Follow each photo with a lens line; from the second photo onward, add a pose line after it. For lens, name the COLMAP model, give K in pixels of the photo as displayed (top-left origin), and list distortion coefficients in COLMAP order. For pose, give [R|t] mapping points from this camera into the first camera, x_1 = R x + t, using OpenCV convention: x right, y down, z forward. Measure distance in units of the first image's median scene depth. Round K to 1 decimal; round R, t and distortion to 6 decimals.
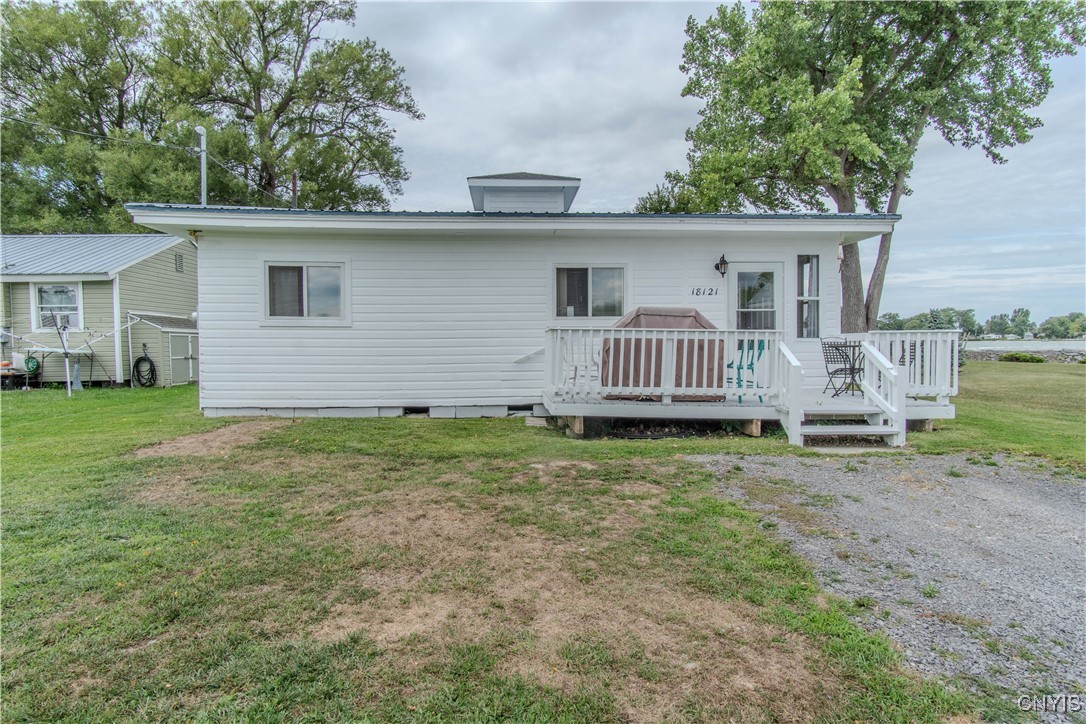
lens RADIAL K [[578.7, 0, 544.5], [0, 578.7, 360.4], [0, 0, 1]] dist [-0.000891, -0.000264]
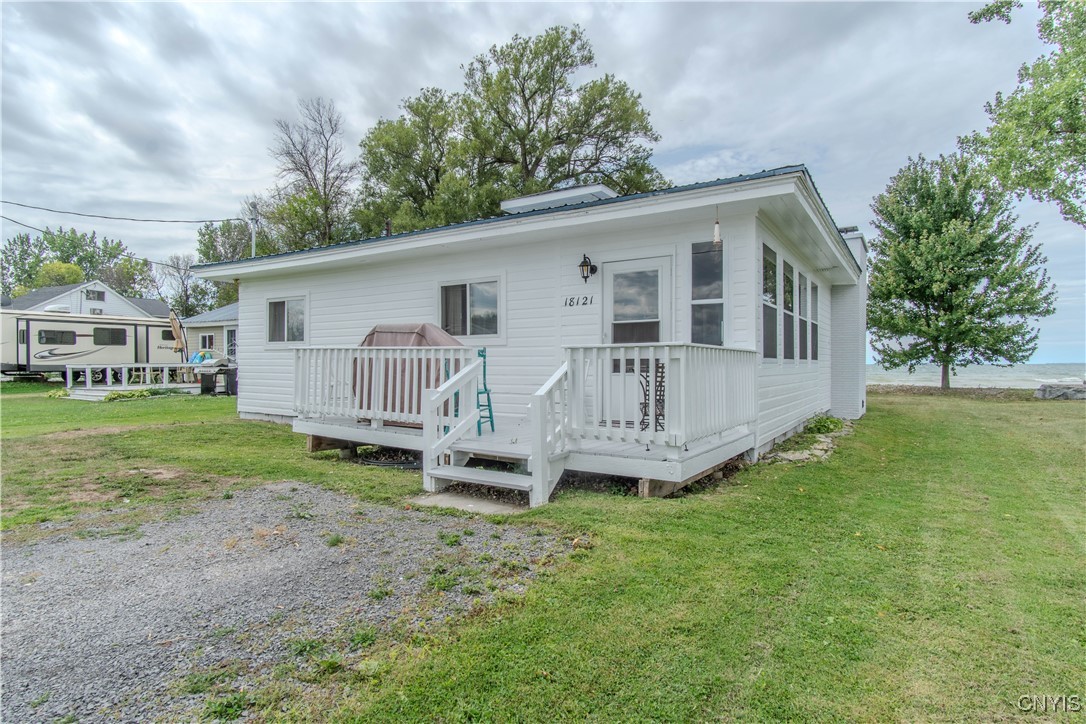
lens RADIAL K [[578.7, 0, 545.5], [0, 578.7, 362.3], [0, 0, 1]] dist [-0.000891, -0.000264]
pose [[0.821632, -0.000403, -0.570019, 0.746422], [-0.017789, 0.999495, -0.026347, -0.008522], [0.569741, 0.031788, 0.821209, 0.307911]]
